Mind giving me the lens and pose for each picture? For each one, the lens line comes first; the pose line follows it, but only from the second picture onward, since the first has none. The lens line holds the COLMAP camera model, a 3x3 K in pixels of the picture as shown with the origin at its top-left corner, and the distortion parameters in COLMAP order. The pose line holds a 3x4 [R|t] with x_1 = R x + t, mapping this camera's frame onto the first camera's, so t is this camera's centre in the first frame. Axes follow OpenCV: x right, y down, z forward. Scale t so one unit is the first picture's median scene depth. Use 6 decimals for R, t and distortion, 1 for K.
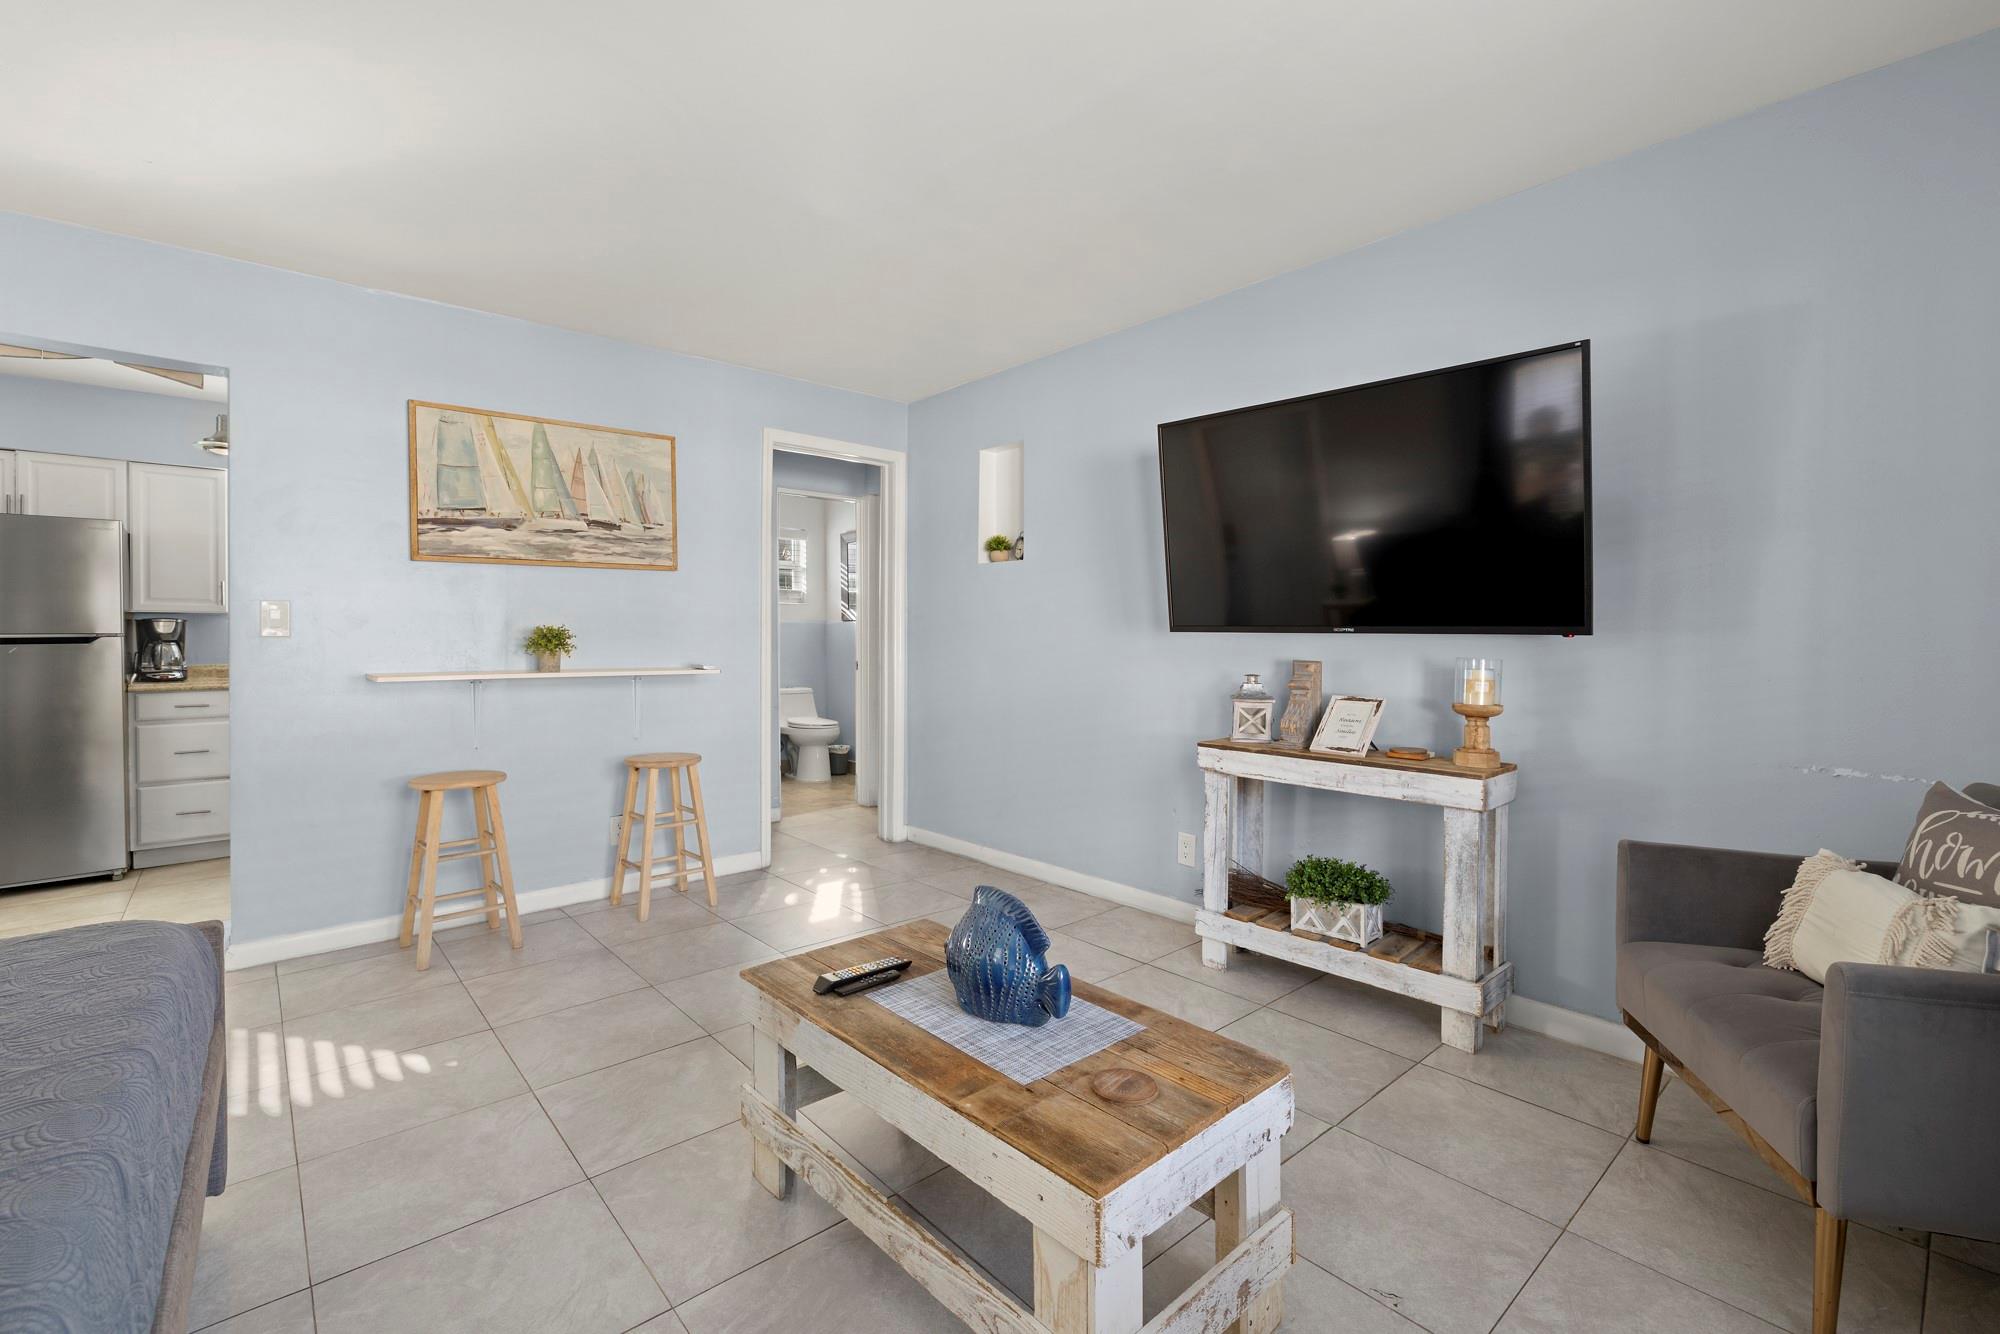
lens RADIAL K [[862.6, 0, 990.4], [0, 862.6, 650.9], [0, 0, 1]] dist [-0.000480, -0.000097]
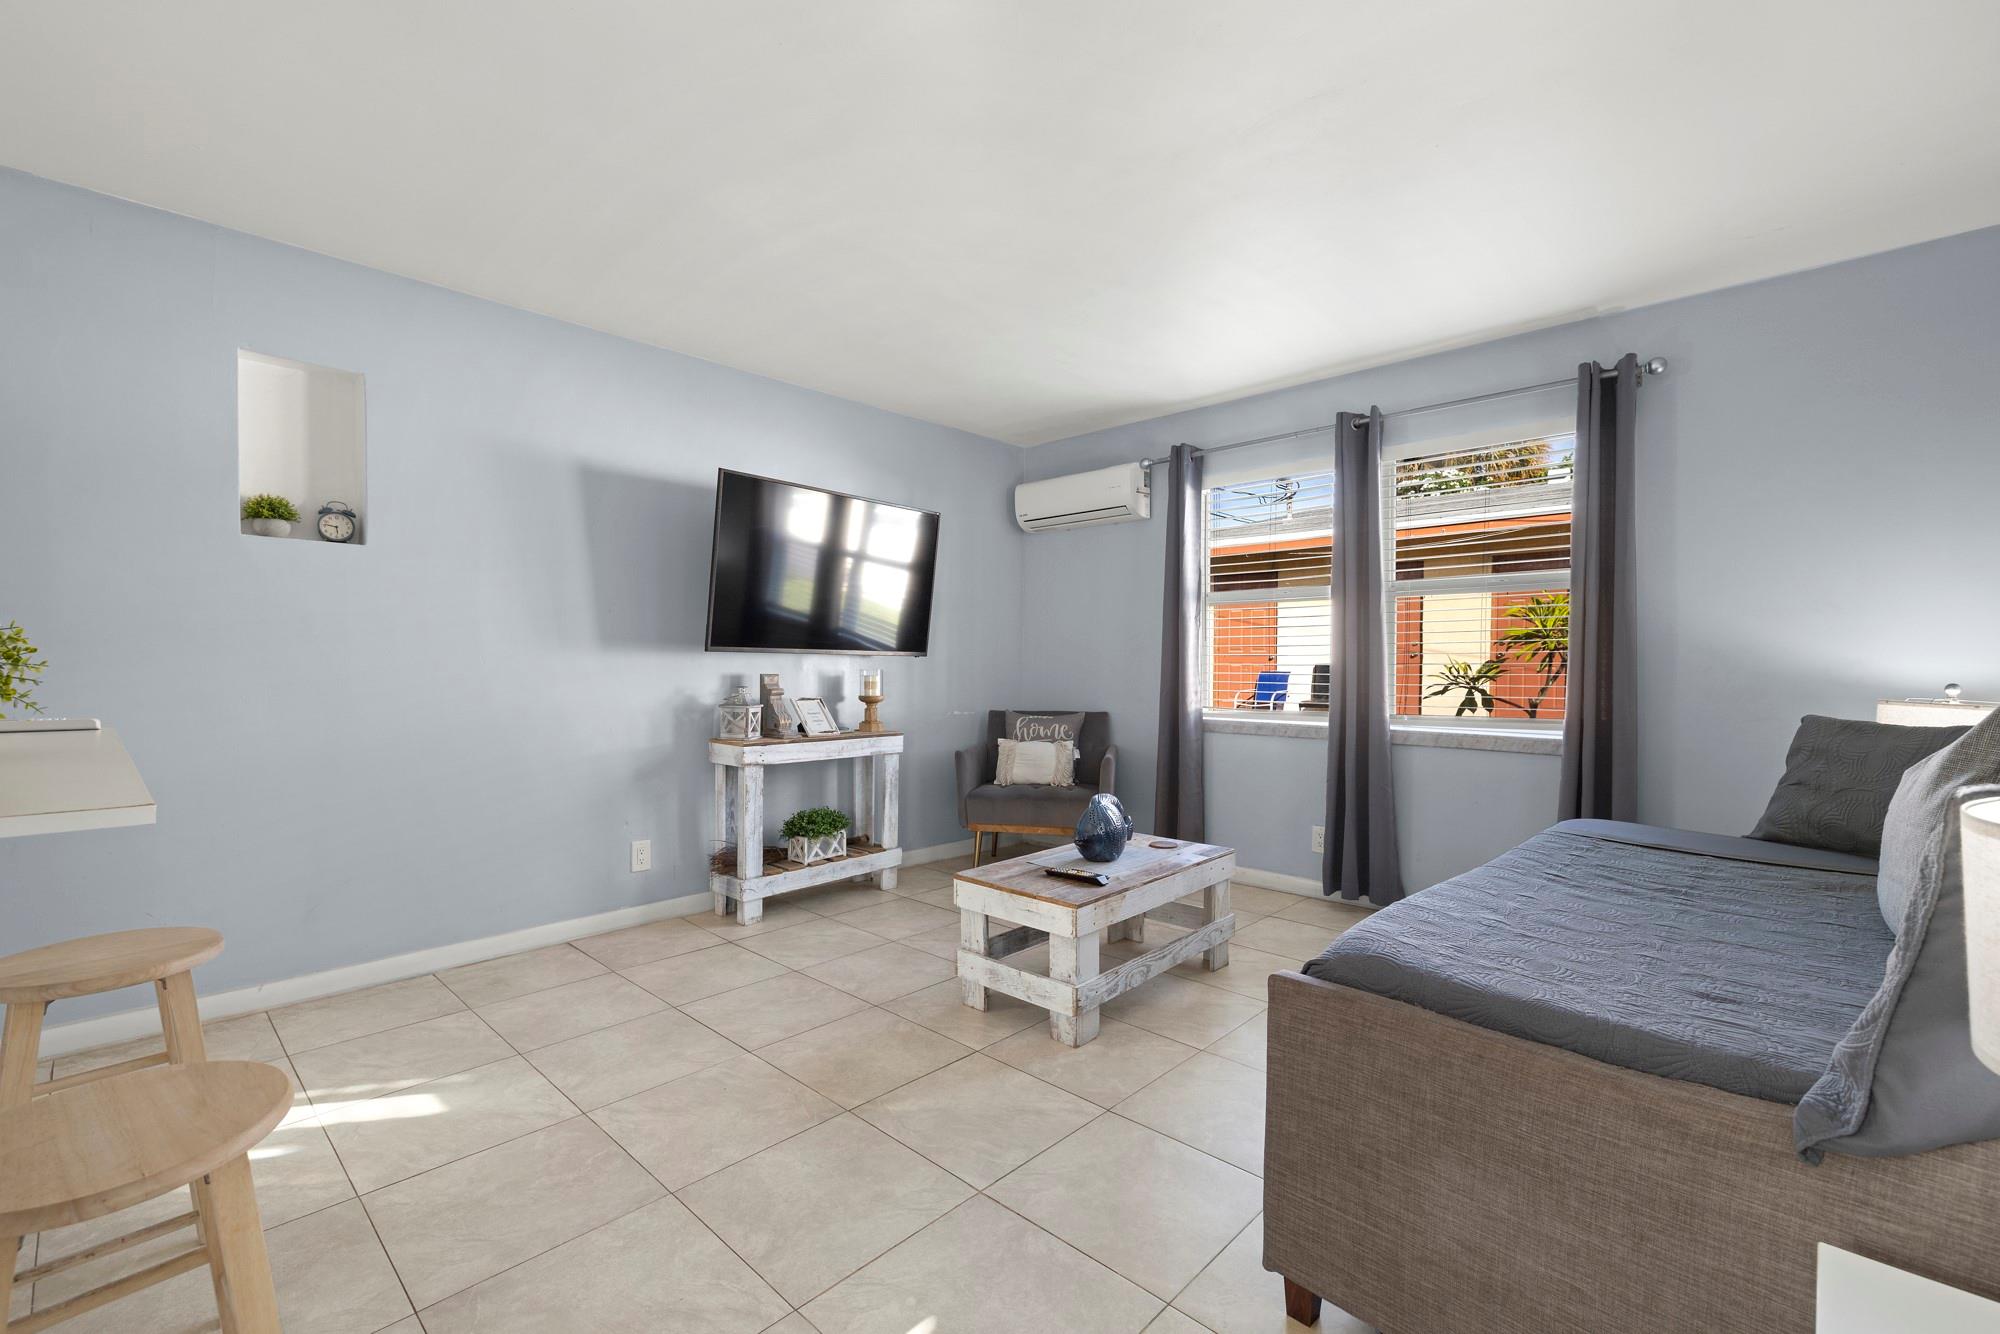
lens RADIAL K [[862.6, 0, 988.0], [0, 862.6, 663.8], [0, 0, 1]] dist [-0.000480, -0.000097]
pose [[-0.092897, -0.008142, 0.995642, -1.064247], [0.005896, 0.999945, 0.008727, -0.015594], [-0.995658, 0.006681, -0.092844, 0.822692]]
